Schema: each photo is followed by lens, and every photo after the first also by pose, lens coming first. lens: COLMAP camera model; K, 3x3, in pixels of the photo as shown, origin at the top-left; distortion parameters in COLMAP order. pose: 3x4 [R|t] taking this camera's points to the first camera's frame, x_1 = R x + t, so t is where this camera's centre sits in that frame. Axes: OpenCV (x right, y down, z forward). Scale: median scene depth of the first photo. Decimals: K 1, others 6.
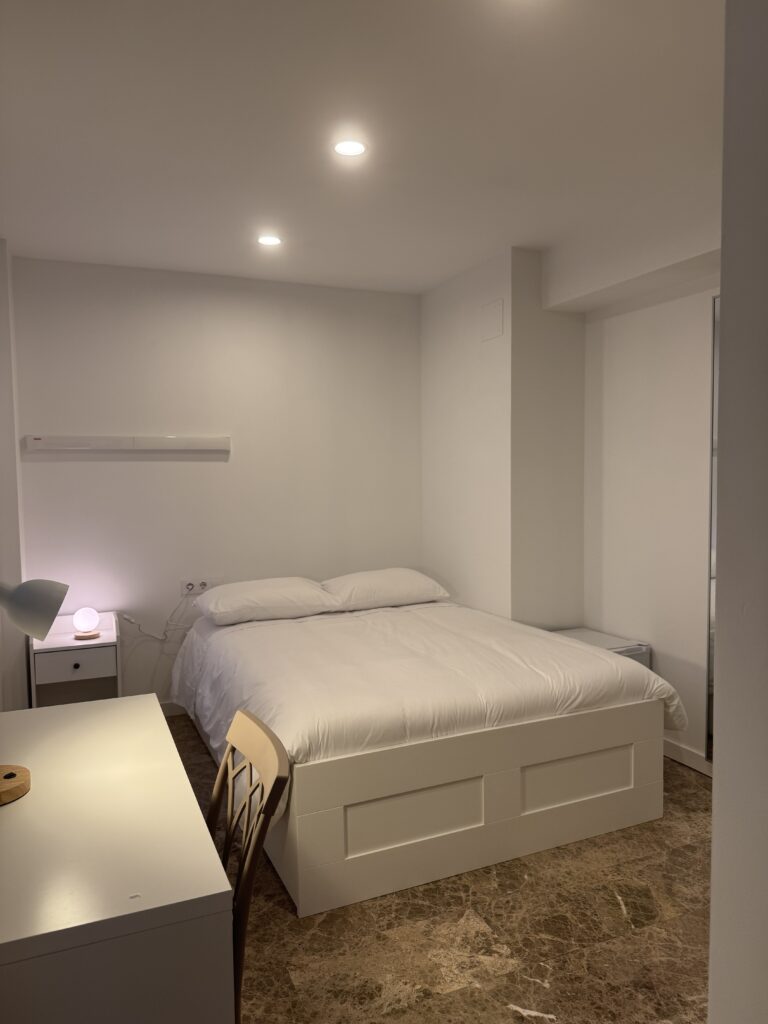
lens RADIAL K [[717.9, 0, 380.2], [0, 717.9, 517.4], [0, 0, 1]] dist [0.010665, -0.003892]
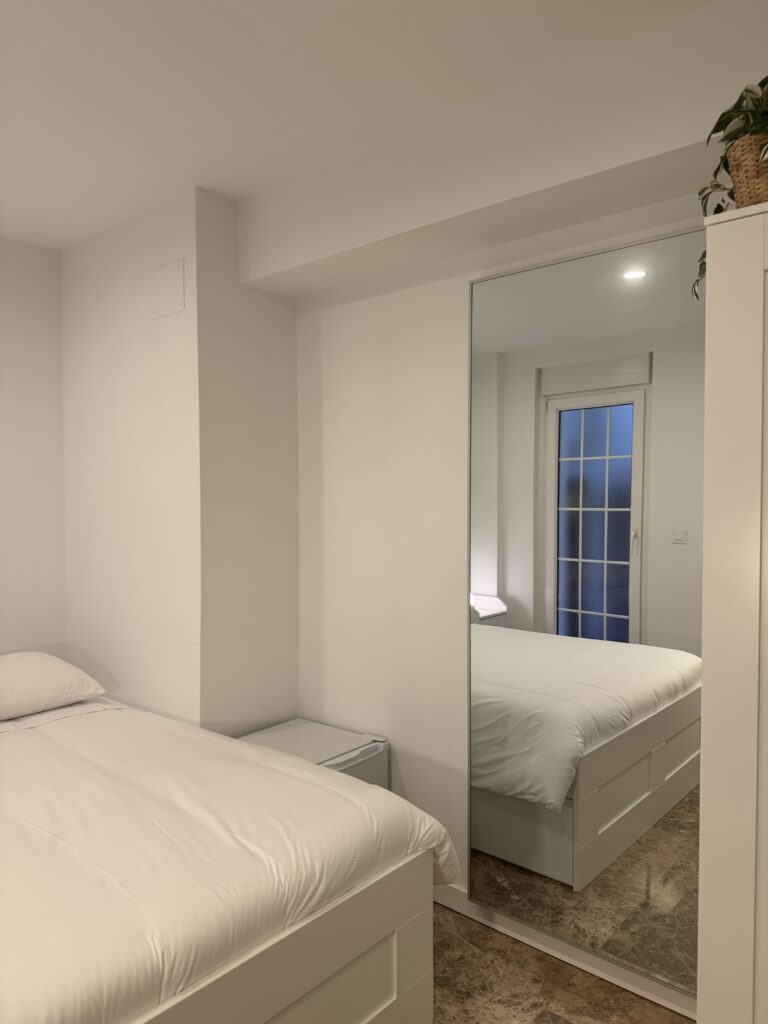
lens RADIAL K [[717.9, 0, 380.2], [0, 717.9, 517.4], [0, 0, 1]] dist [0.010665, -0.003892]
pose [[0.904024, -0.000499, 0.427482, 0.055231], [0.017165, 0.999235, -0.035133, -0.033609], [-0.427137, 0.039099, 0.903341, 0.369045]]
